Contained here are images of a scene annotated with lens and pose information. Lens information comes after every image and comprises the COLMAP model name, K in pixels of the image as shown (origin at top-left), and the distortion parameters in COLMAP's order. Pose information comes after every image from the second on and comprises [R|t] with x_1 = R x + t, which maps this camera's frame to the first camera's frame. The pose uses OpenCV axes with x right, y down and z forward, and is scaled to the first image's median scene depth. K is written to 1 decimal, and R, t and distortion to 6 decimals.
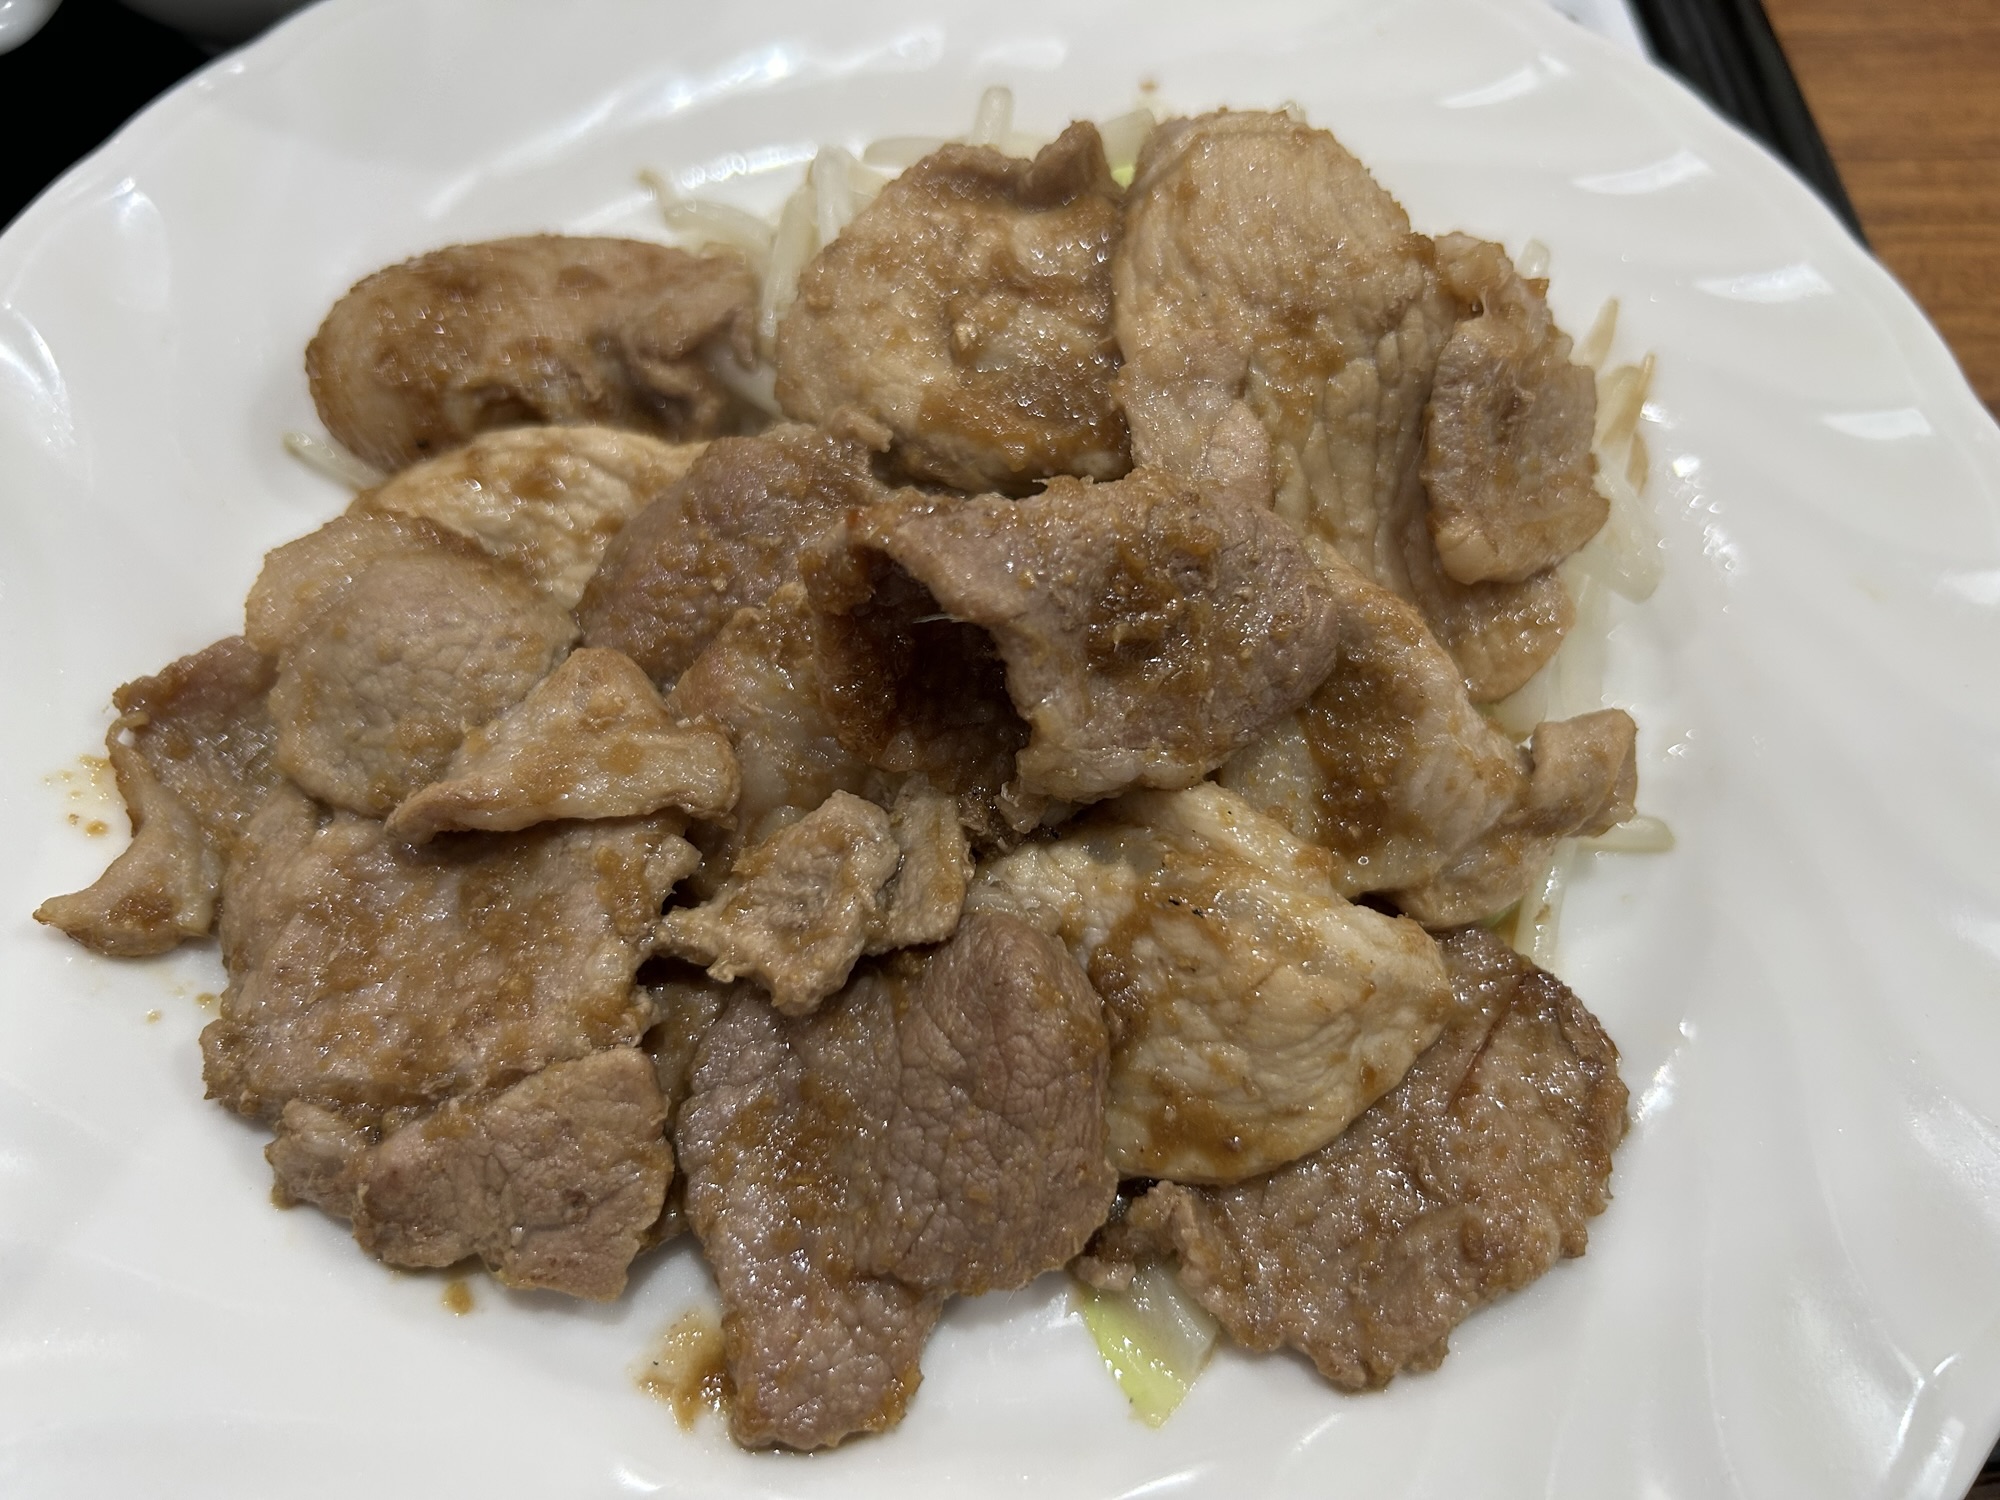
lens RADIAL K [[1481.9, 0, 1018.6], [0, 1481.9, 750.8], [0, 0, 1]] dist [0.018565, -0.054065]
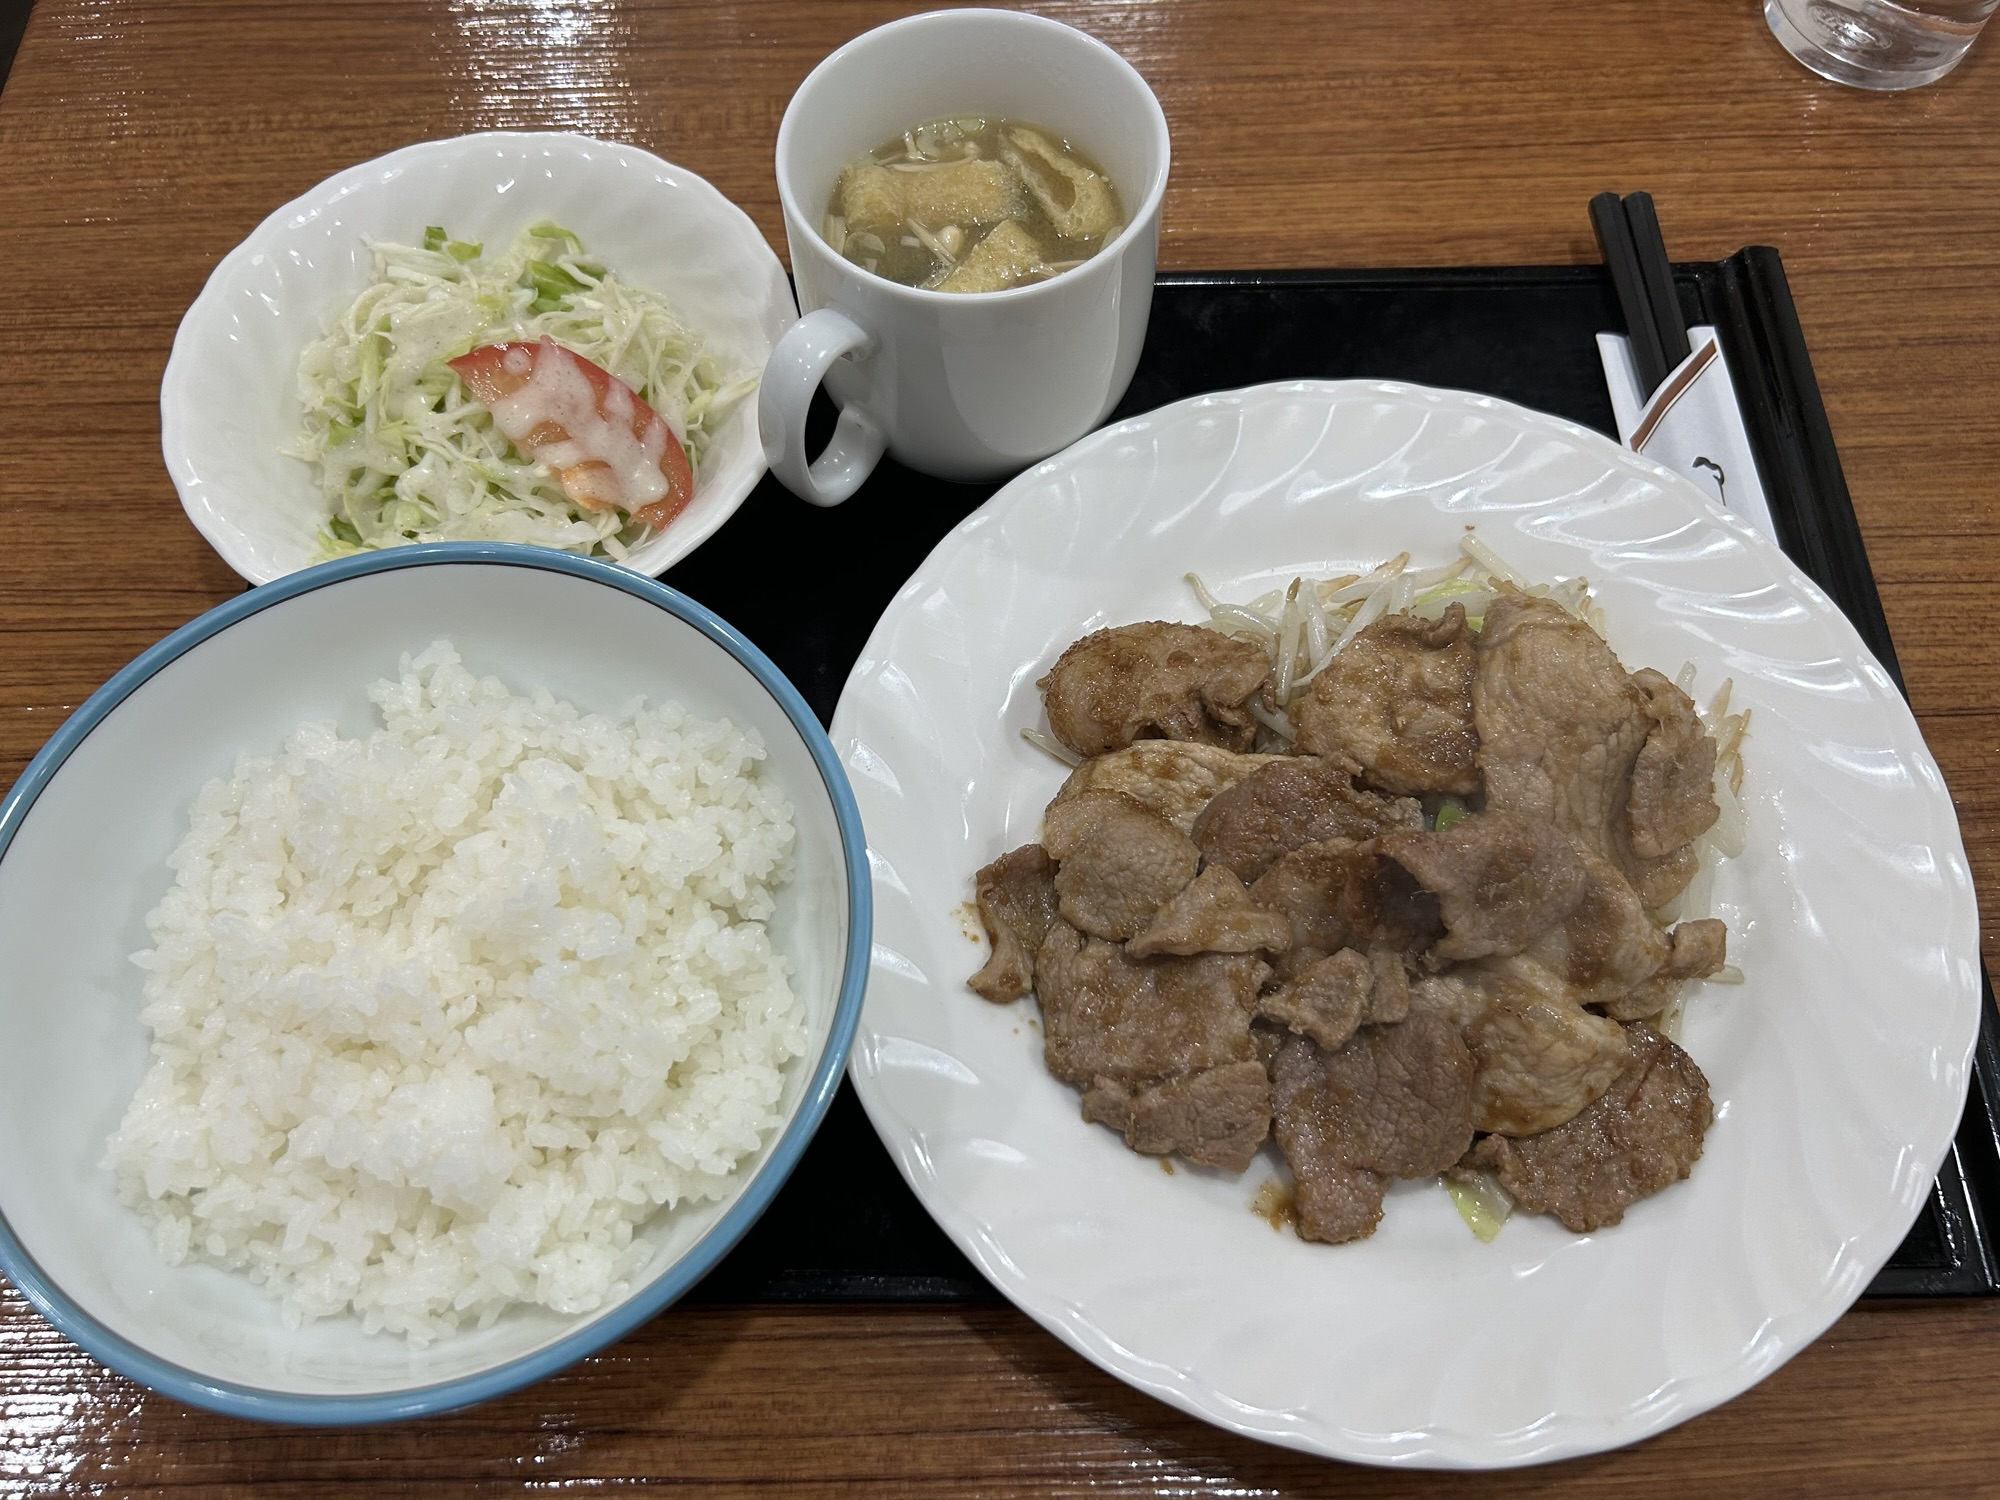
lens RADIAL K [[1481.9, 0, 994.8], [0, 1481.9, 738.5], [0, 0, 1]] dist [0.018565, -0.054065]
pose [[0.996605, 0.039160, -0.072422, -0.474866], [-0.037131, 0.998885, 0.029159, -0.313543], [0.073483, -0.026371, 0.996948, -1.163729]]
